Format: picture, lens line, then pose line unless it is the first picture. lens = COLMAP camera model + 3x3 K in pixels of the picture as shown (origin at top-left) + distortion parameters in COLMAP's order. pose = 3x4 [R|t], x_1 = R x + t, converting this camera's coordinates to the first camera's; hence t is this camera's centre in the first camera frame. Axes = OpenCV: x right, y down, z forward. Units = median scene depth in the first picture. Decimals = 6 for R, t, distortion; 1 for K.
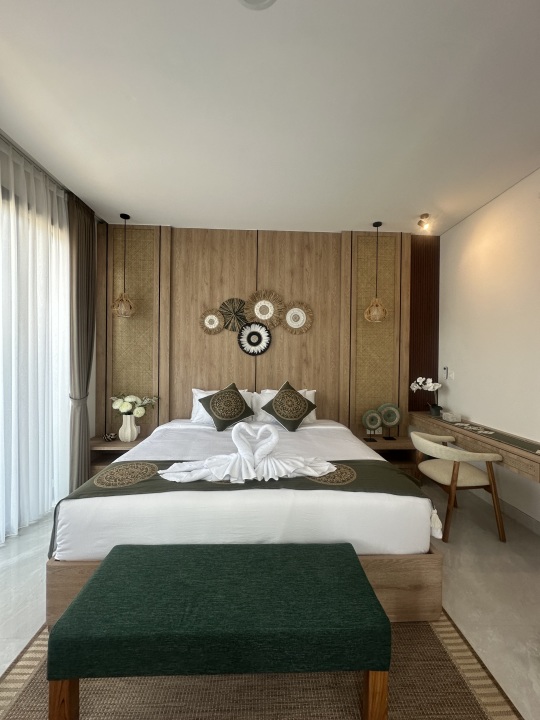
lens RADIAL K [[285.4, 0, 269.9], [0, 285.4, 361.5], [0, 0, 1]] dist [-0.003028, 0.000321]
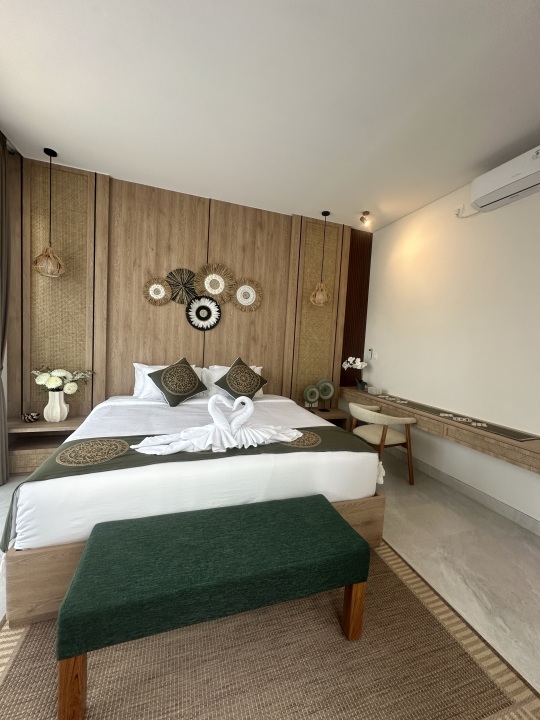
lens RADIAL K [[285.4, 0, 270.2], [0, 285.4, 361.0], [0, 0, 1]] dist [-0.003028, 0.000321]
pose [[0.958570, 0.020869, 0.284091, -0.121198], [-0.040908, 0.997060, 0.064787, 0.011708], [-0.281904, -0.073725, 0.956606, -0.009236]]
